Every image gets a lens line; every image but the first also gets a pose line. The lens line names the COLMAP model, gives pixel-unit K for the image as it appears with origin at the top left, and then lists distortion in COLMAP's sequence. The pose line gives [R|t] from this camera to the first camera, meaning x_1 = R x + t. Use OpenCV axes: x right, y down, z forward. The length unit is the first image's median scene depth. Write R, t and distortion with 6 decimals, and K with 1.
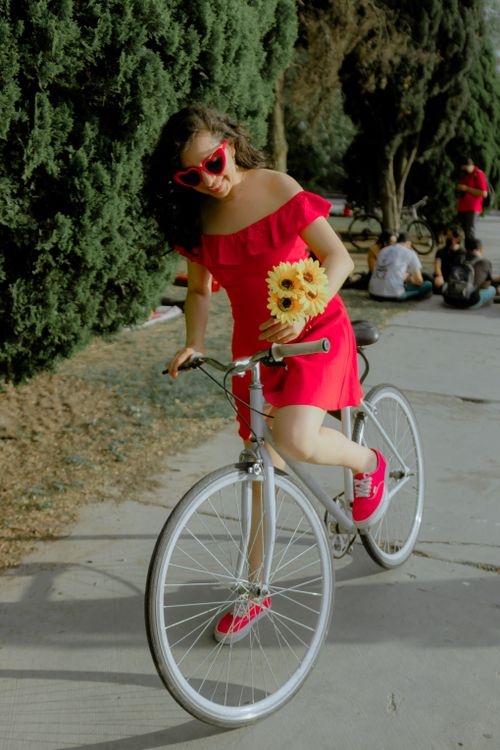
lens RADIAL K [[934.0, 0, 270.6], [0, 934.0, 371.3], [0, 0, 1]] dist [0.030543, -0.006894]
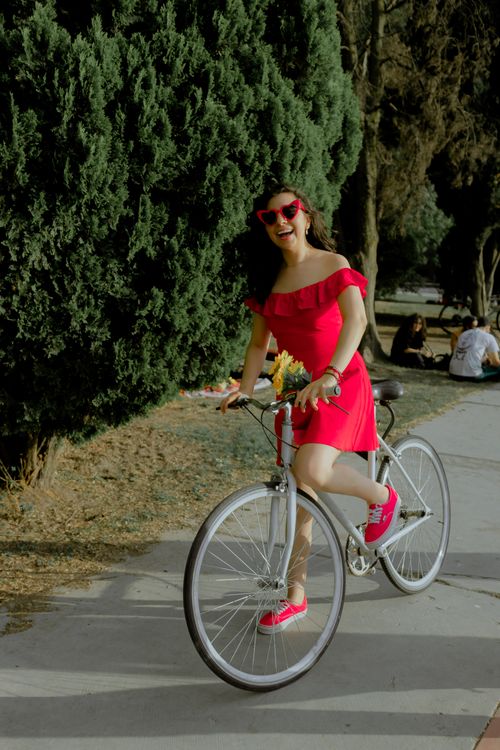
lens RADIAL K [[907.8, 0, 250.0], [0, 907.8, 375.0], [0, 0, 1]] dist [0.070910, 0.007695]
pose [[0.990138, 0.030864, -0.136655, 0.066857], [-0.042388, 0.995711, -0.082240, 0.040489], [0.133531, 0.087222, 0.987199, -0.168693]]
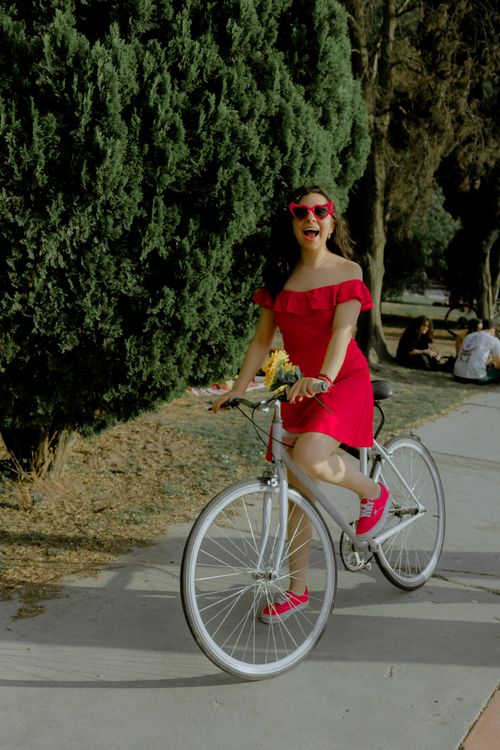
lens RADIAL K [[907.8, 0, 250.0], [0, 907.8, 375.0], [0, 0, 1]] dist [0.070910, 0.007695]
pose [[0.988657, 0.047148, -0.142597, 0.069222], [-0.059103, 0.994977, -0.080796, 0.044593], [0.138071, 0.088307, 0.986478, -0.201034]]
